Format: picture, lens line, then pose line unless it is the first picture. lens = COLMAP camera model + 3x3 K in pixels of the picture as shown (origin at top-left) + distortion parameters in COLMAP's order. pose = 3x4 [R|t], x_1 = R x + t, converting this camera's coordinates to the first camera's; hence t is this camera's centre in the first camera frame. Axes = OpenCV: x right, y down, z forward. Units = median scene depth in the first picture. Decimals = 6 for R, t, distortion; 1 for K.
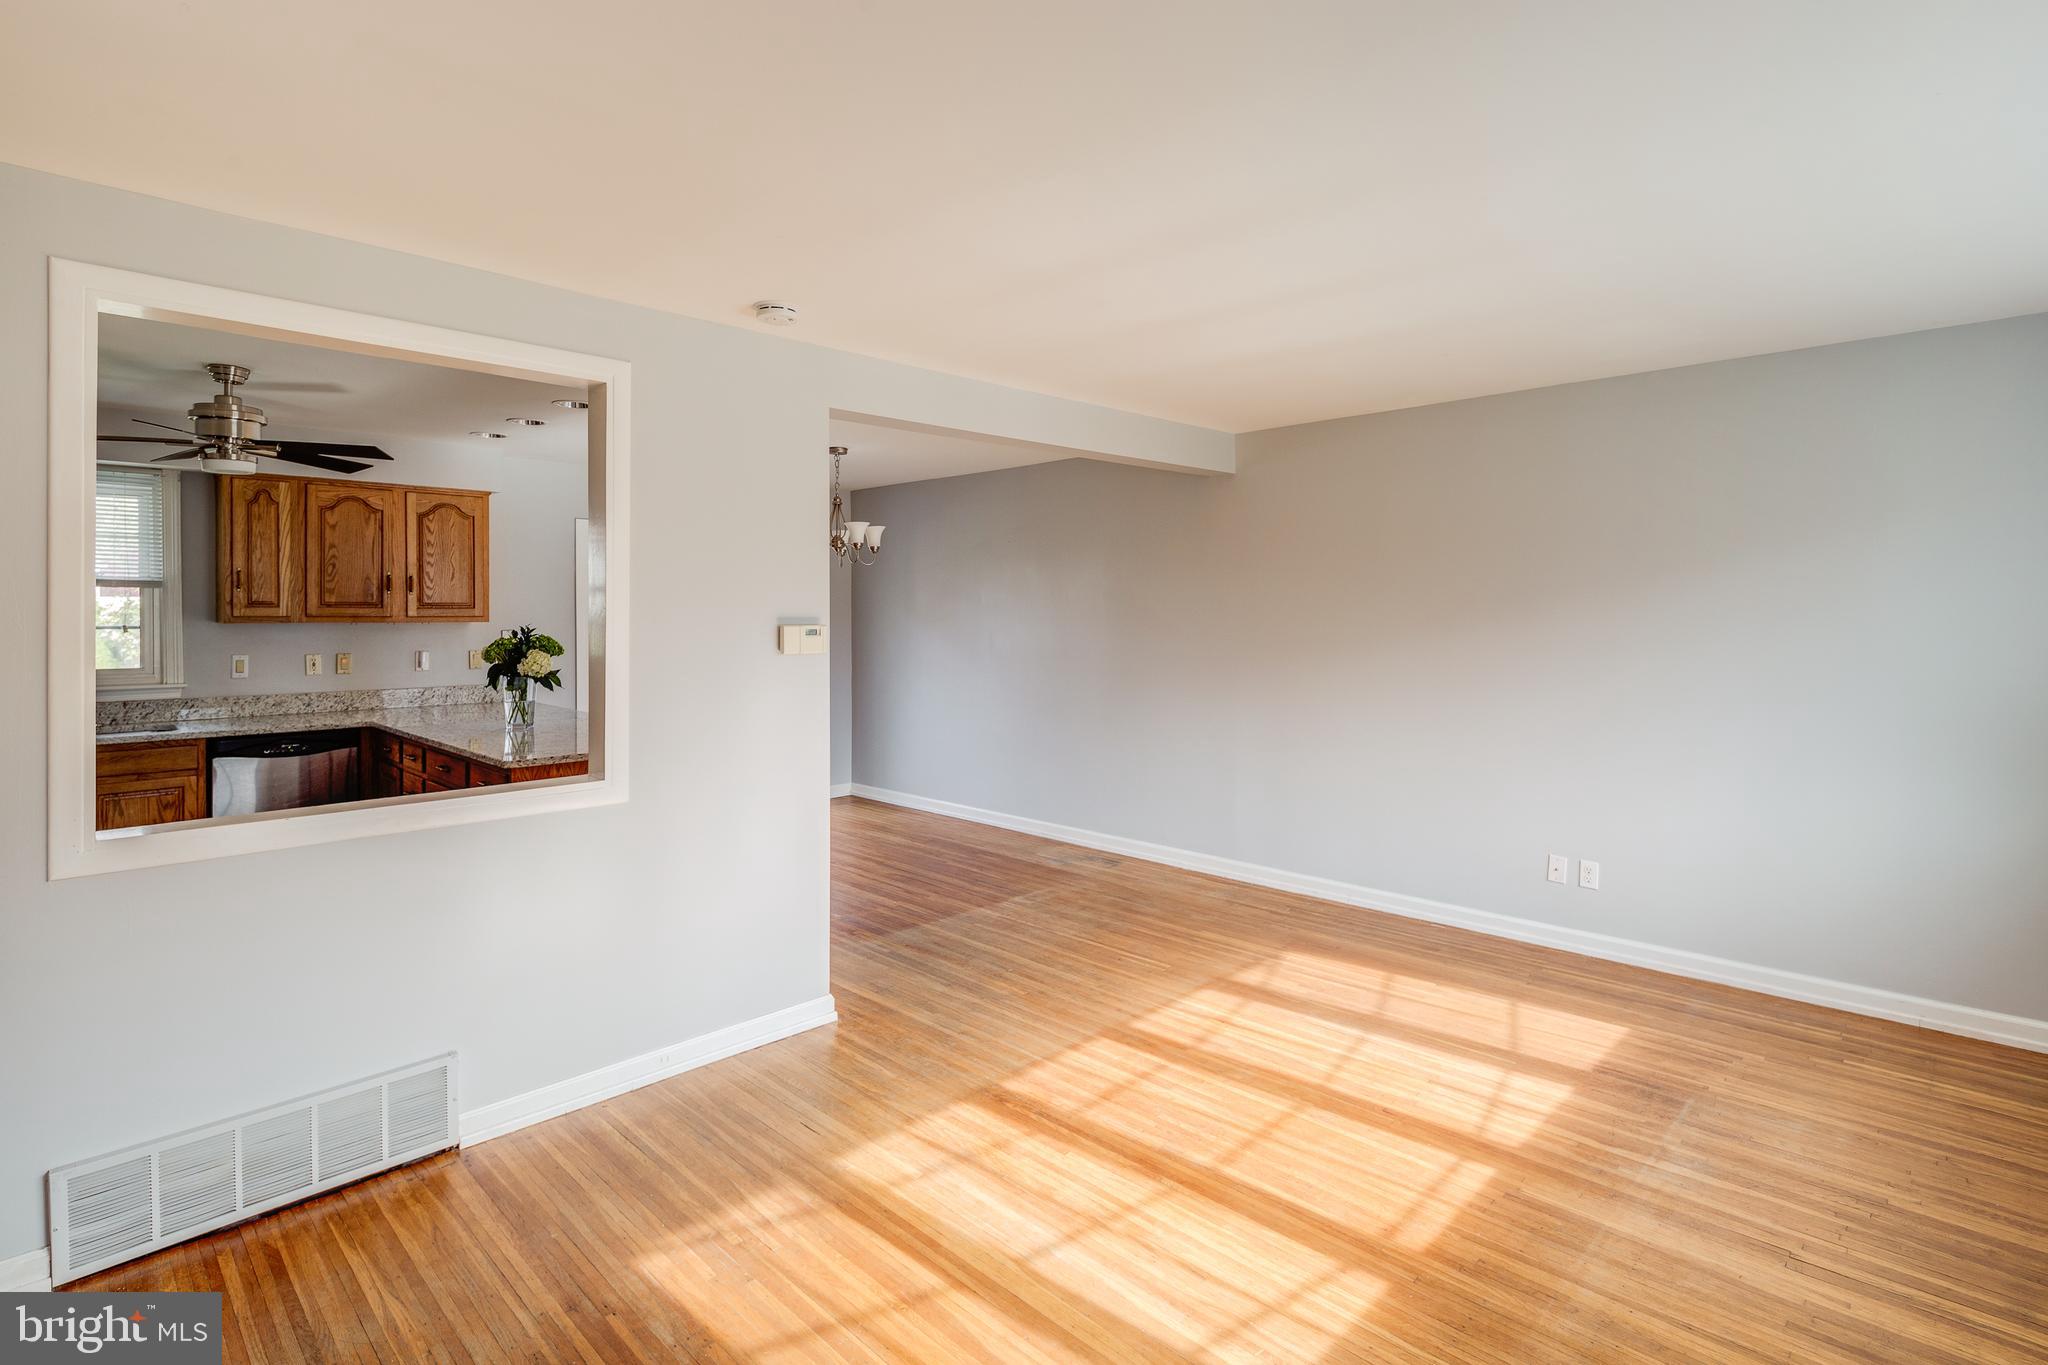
lens RADIAL K [[995.7, 0, 1026.9], [0, 995.7, 614.9], [0, 0, 1]] dist [0.002206, -0.001116]
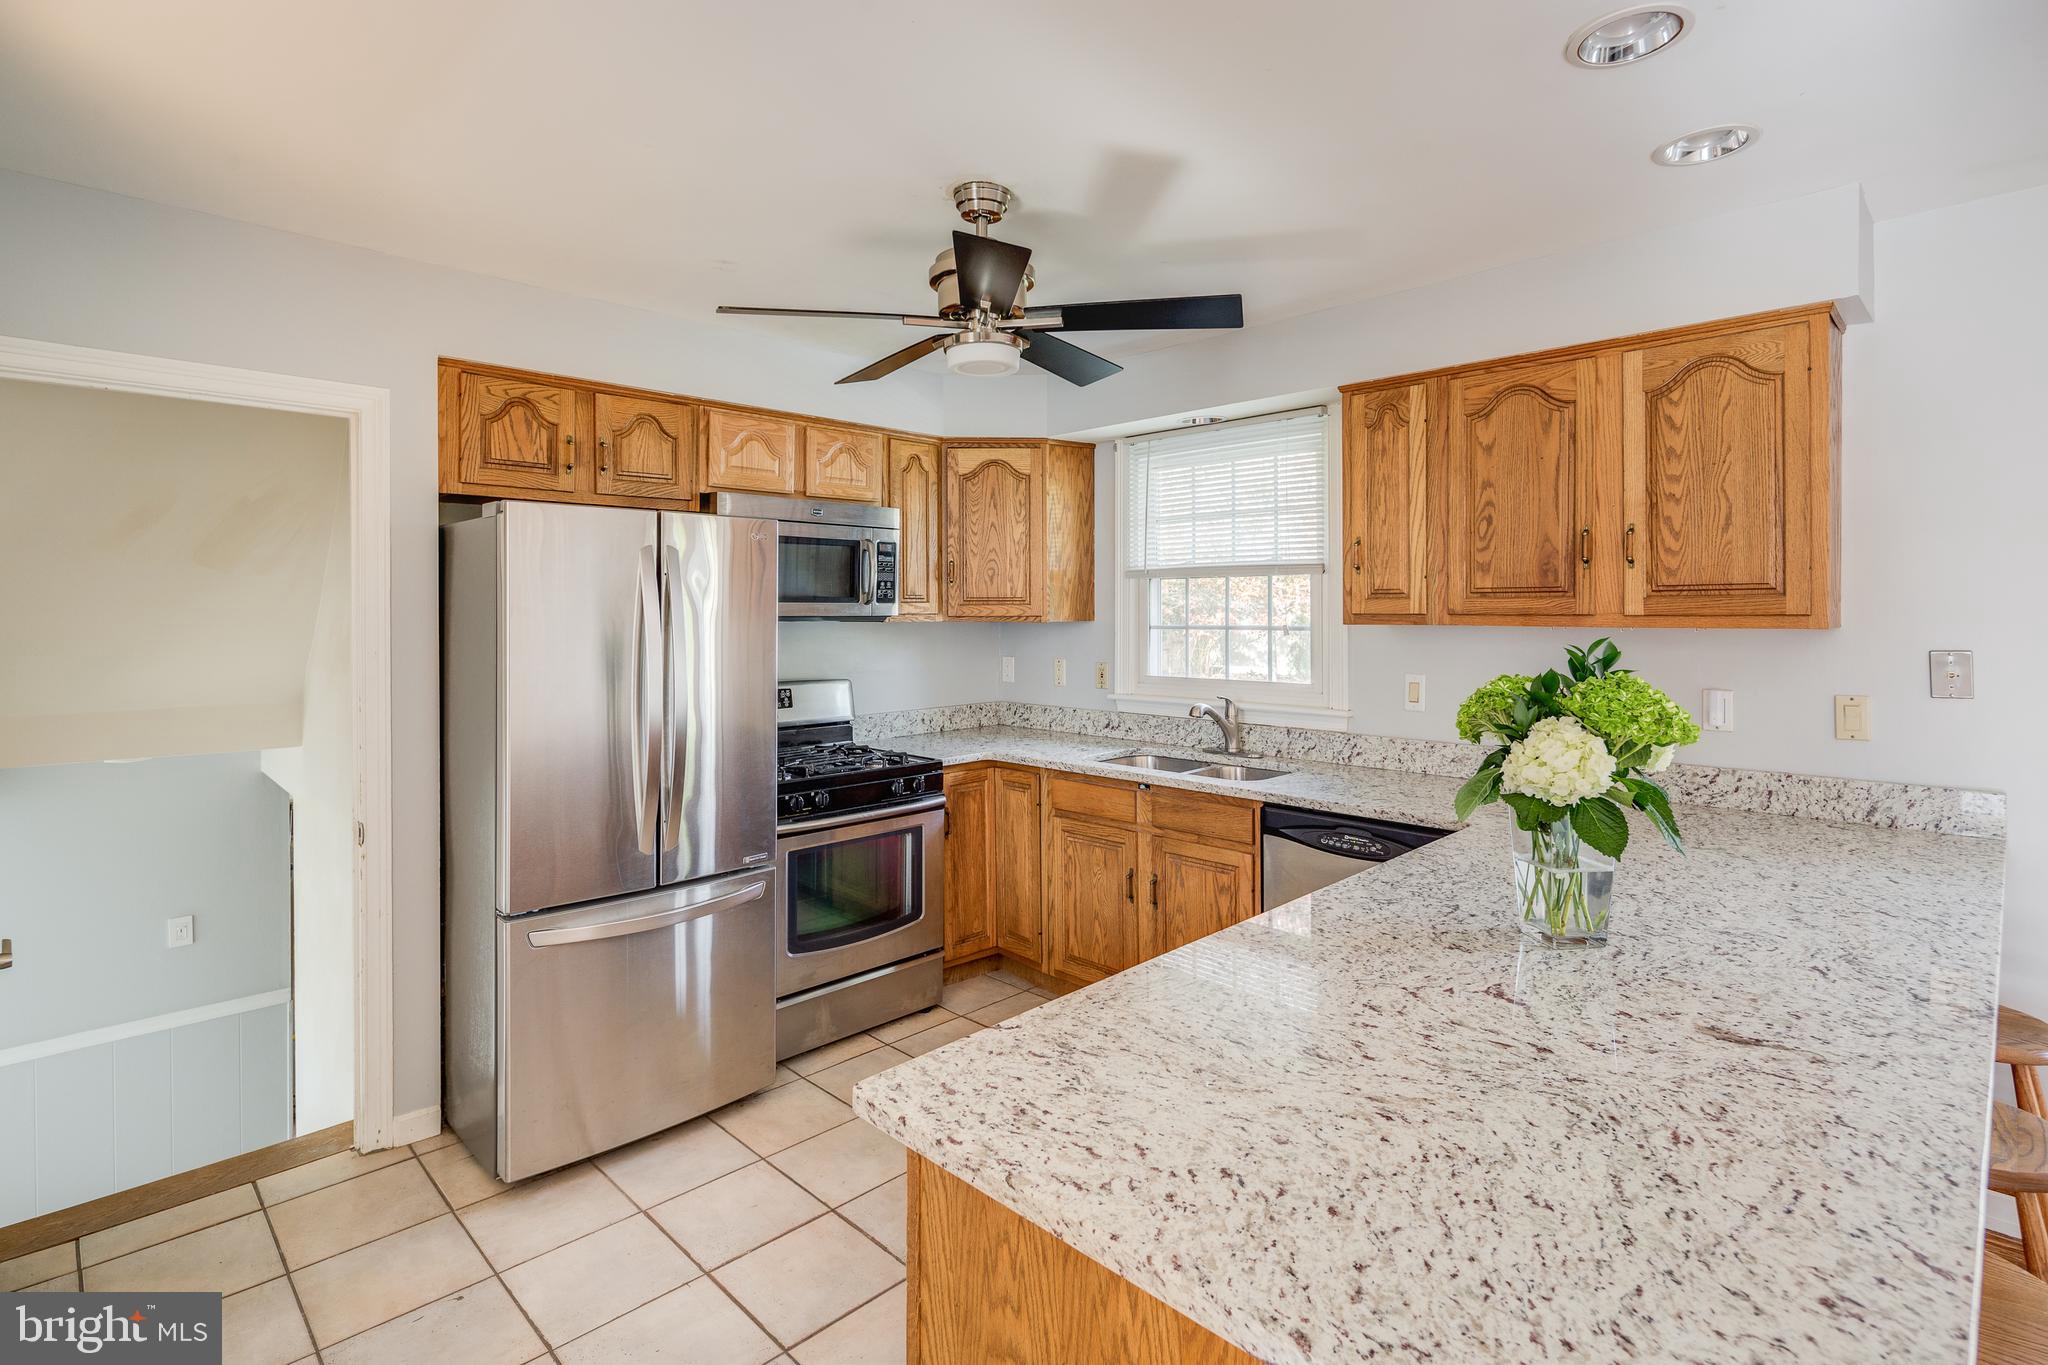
lens RADIAL K [[995.7, 0, 1026.9], [0, 995.7, 614.9], [0, 0, 1]] dist [0.002206, -0.001116]
pose [[-0.003004, 0.003422, -0.999990, -0.160127], [-0.000622, 0.999994, 0.003424, 0.000376], [0.999995, 0.000632, -0.003002, 0.785231]]
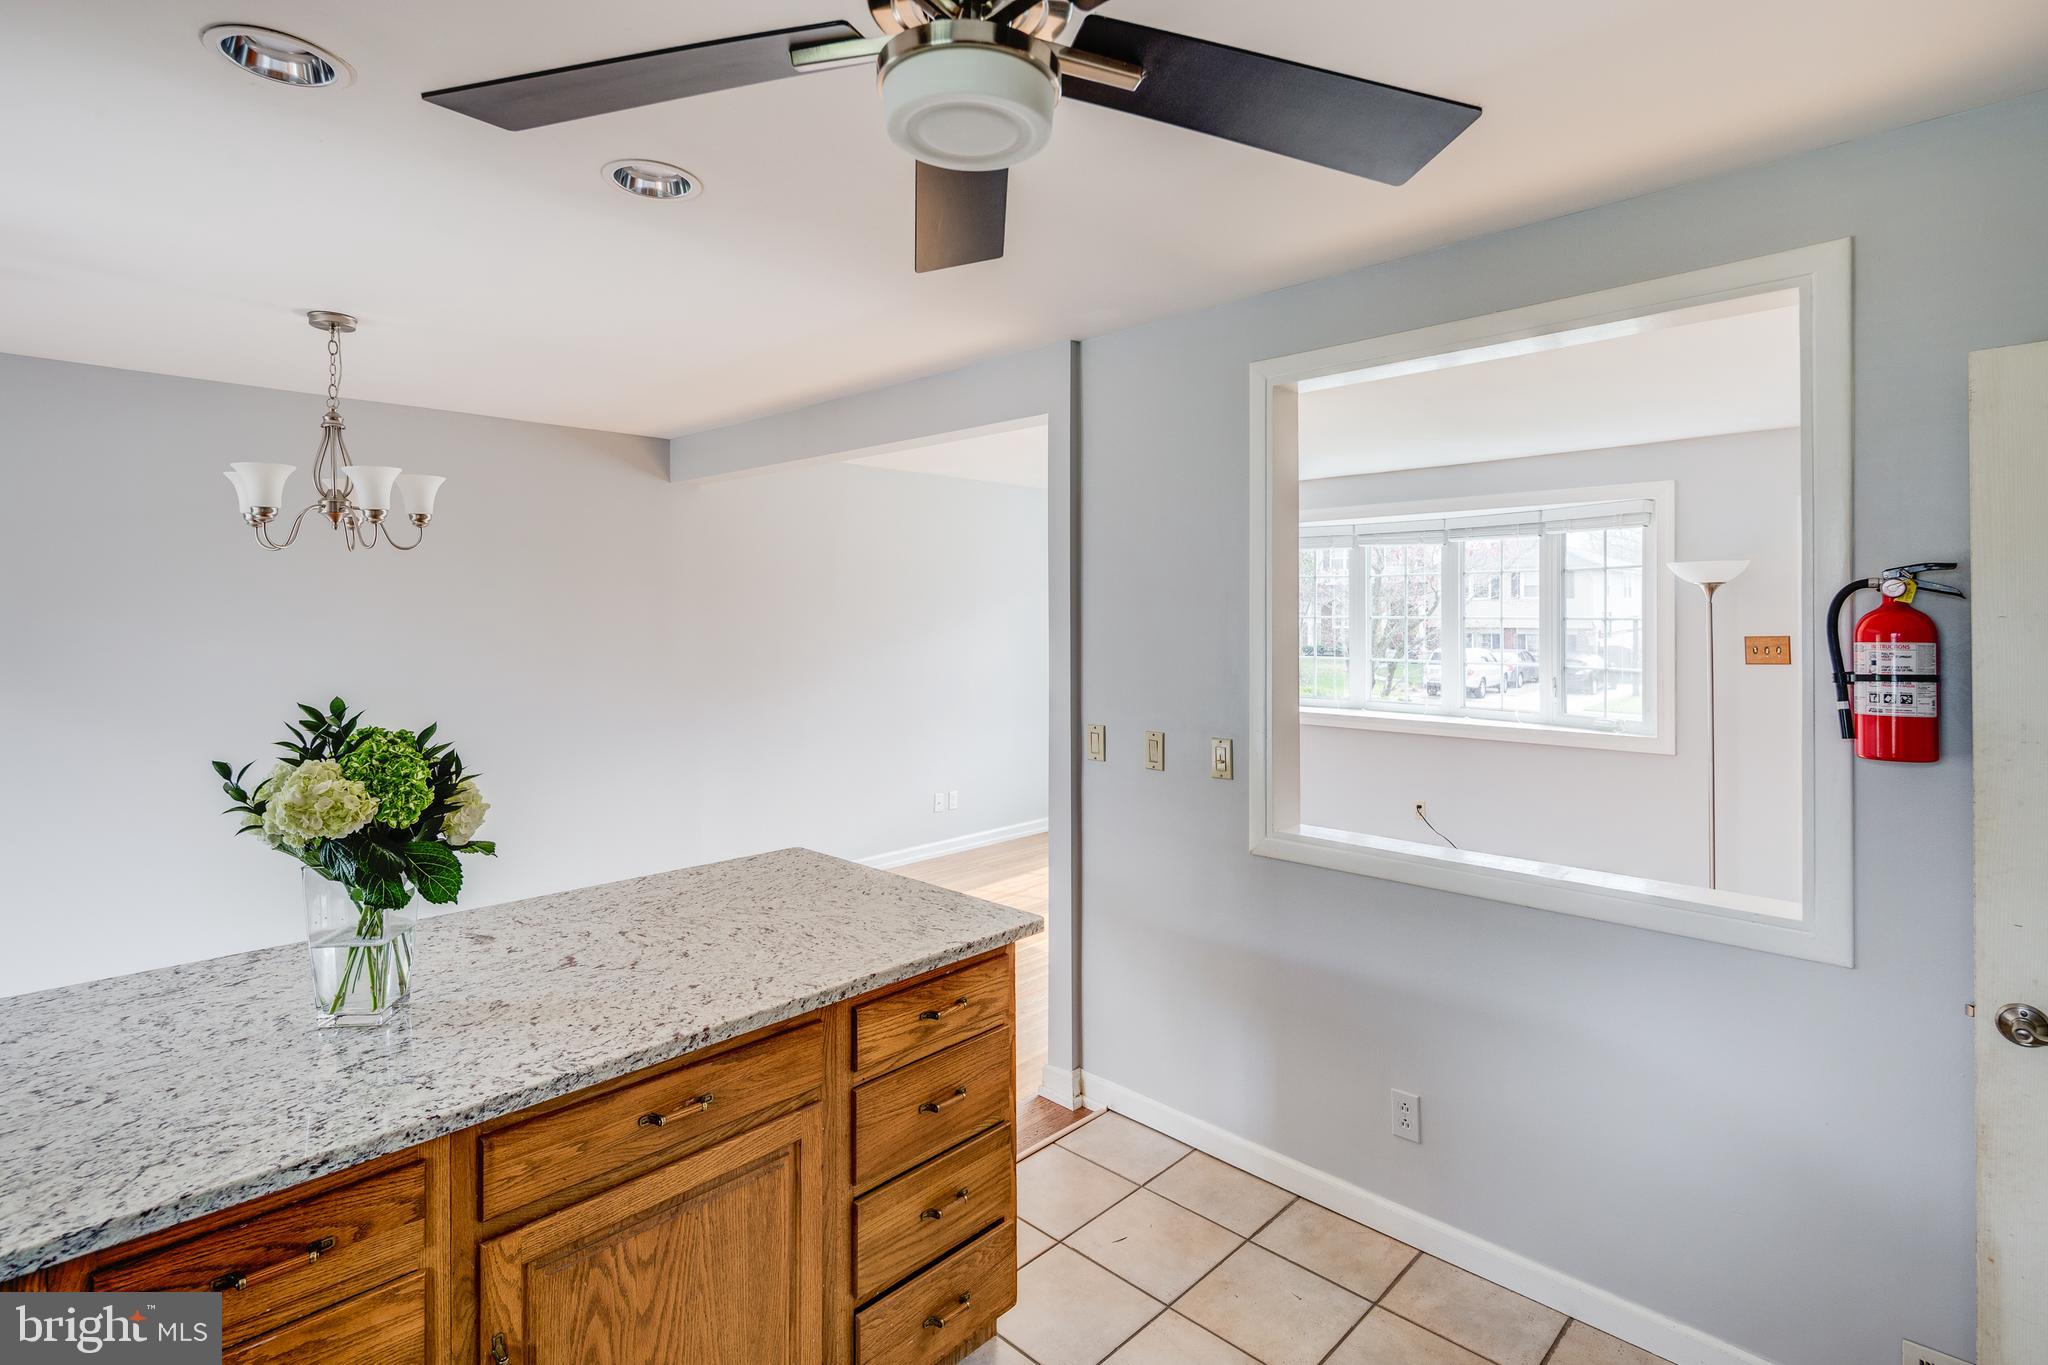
lens RADIAL K [[995.7, 0, 1026.9], [0, 995.7, 614.9], [0, 0, 1]] dist [0.002206, -0.001116]
pose [[-0.006348, 0.001673, 0.999978, -0.801197], [0.005025, 0.999986, -0.001641, -0.016197], [-0.999967, 0.005014, -0.006356, 0.753863]]
